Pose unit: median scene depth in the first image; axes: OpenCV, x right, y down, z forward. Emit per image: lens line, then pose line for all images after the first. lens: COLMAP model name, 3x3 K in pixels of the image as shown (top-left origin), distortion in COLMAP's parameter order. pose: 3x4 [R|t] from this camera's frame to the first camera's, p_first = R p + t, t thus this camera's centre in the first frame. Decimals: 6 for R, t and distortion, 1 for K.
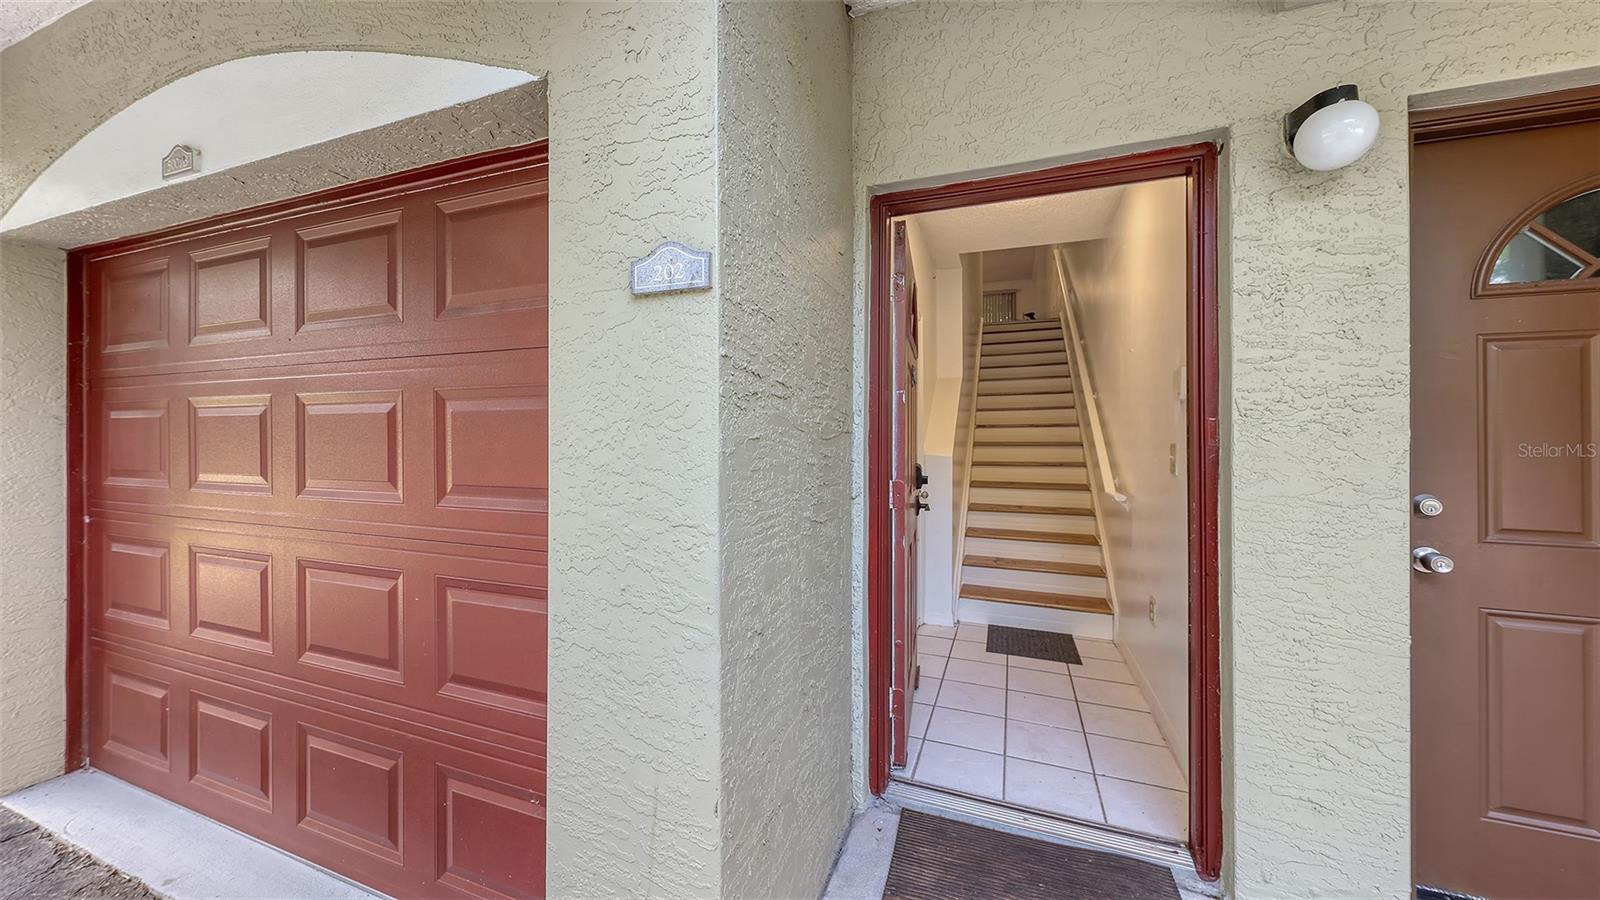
lens RADIAL K [[574.2, 0, 813.4], [0, 574.2, 431.1], [0, 0, 1]] dist [0.003182, -0.000644]
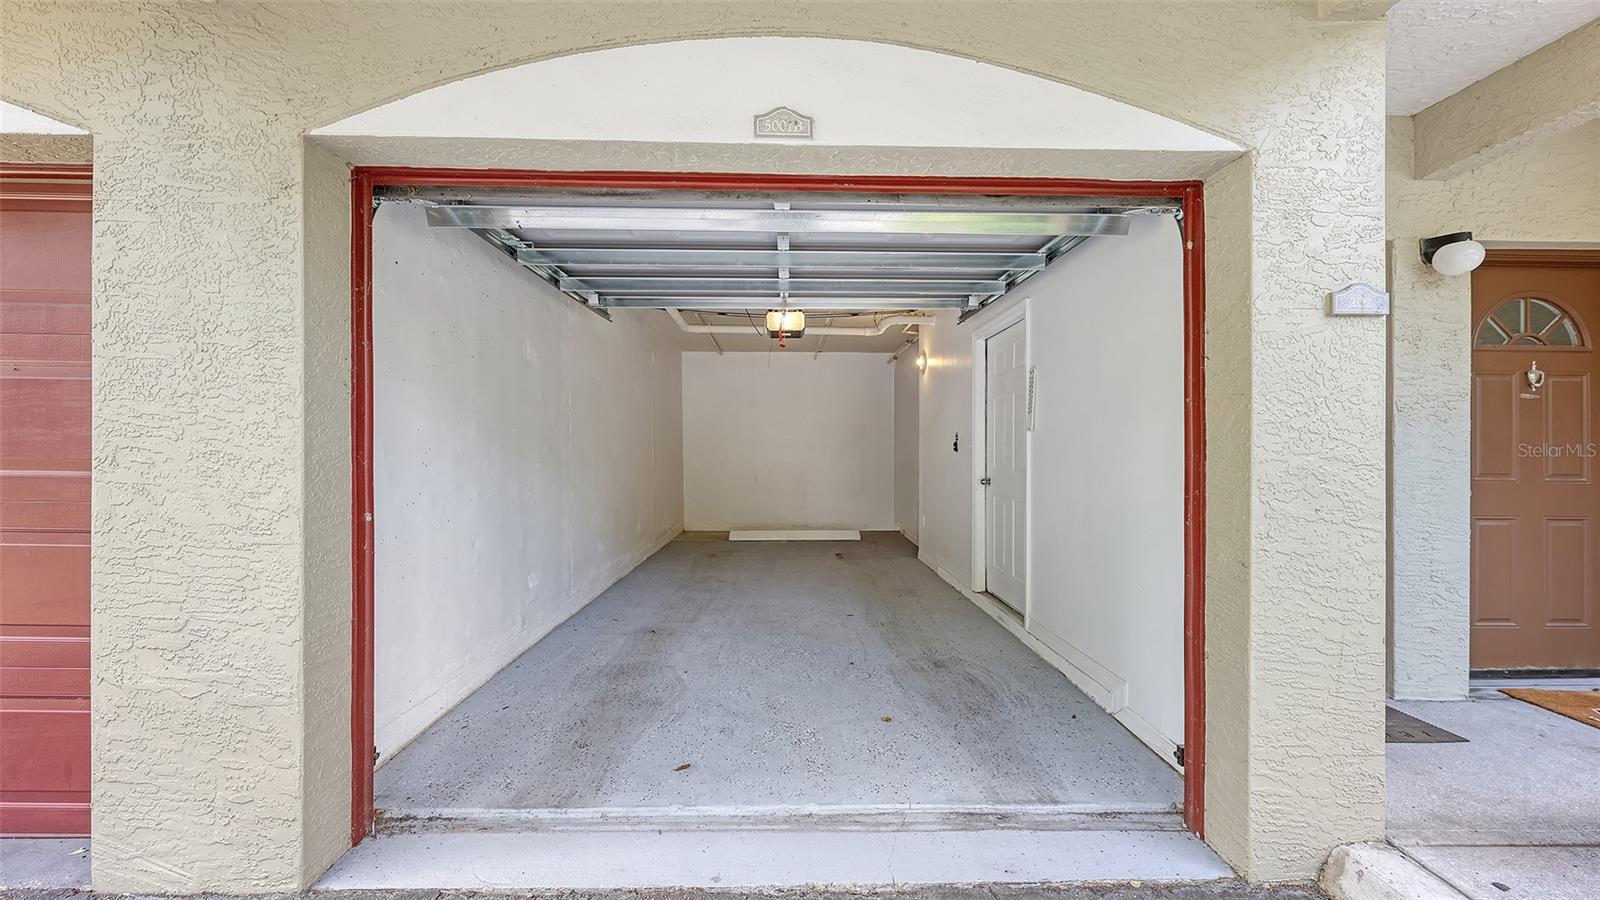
lens RADIAL K [[574.2, 0, 805.6], [0, 574.2, 445.8], [0, 0, 1]] dist [0.003182, -0.000644]
pose [[0.924208, 0.002735, 0.381880, -1.597233], [-0.004501, 0.999983, 0.003732, 0.081321], [-0.381863, -0.005168, 0.924204, 0.092367]]
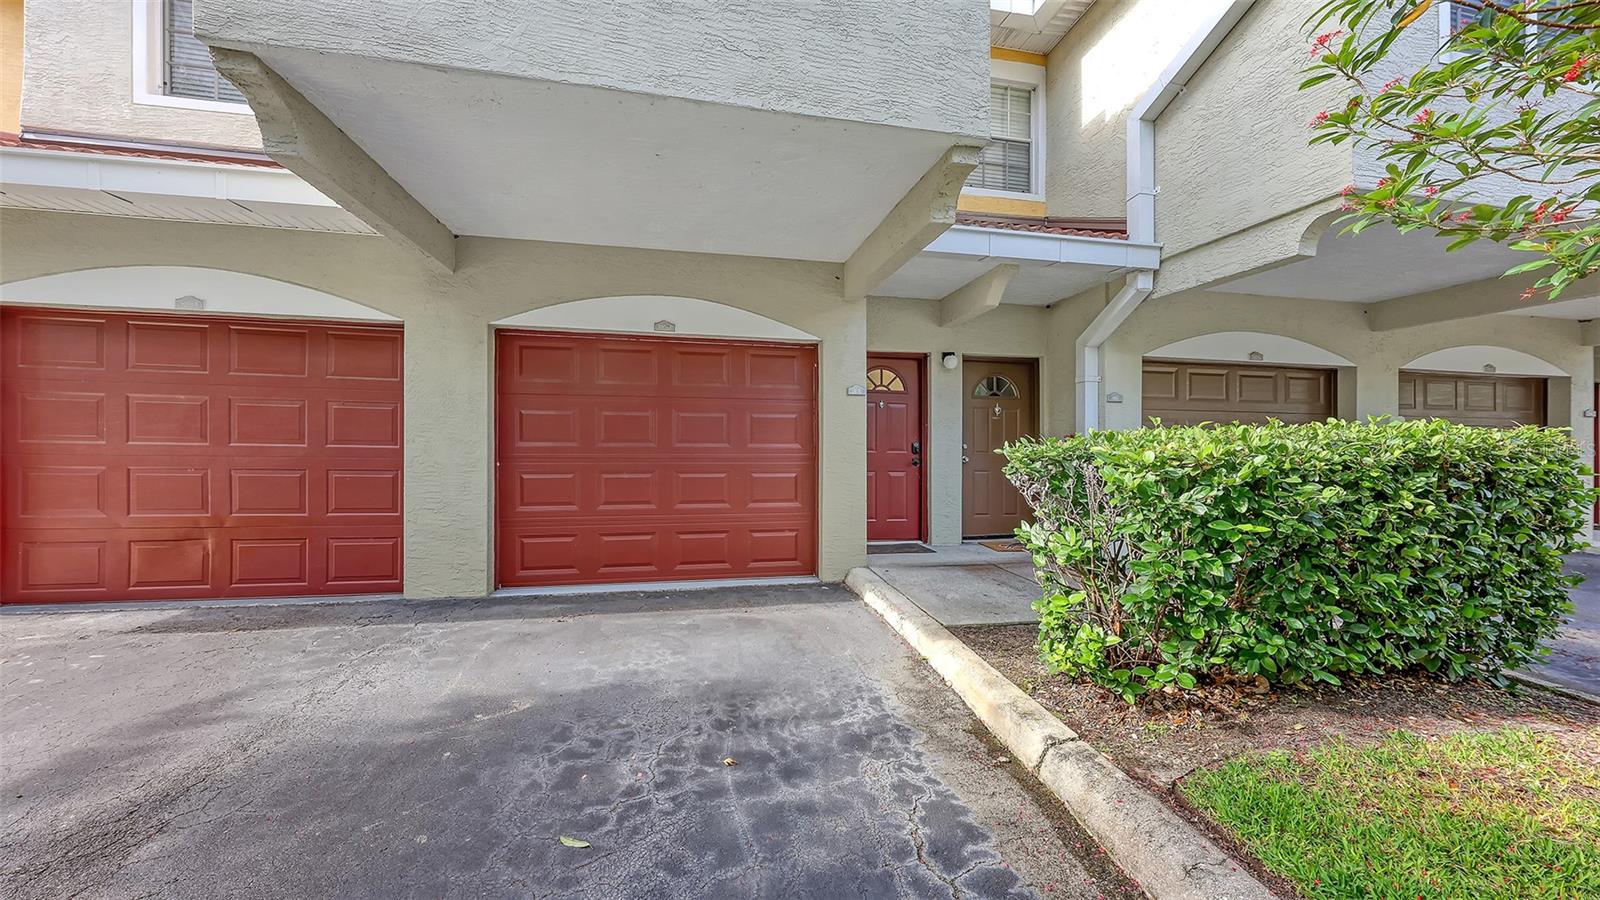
lens RADIAL K [[574.2, 0, 802.1], [0, 574.2, 455.6], [0, 0, 1]] dist [0.003182, -0.000644]
pose [[0.848923, -0.005174, 0.528491, -2.274020], [-0.009636, 0.999634, 0.025265, 0.105444], [-0.528428, -0.026540, 0.848563, -2.036966]]
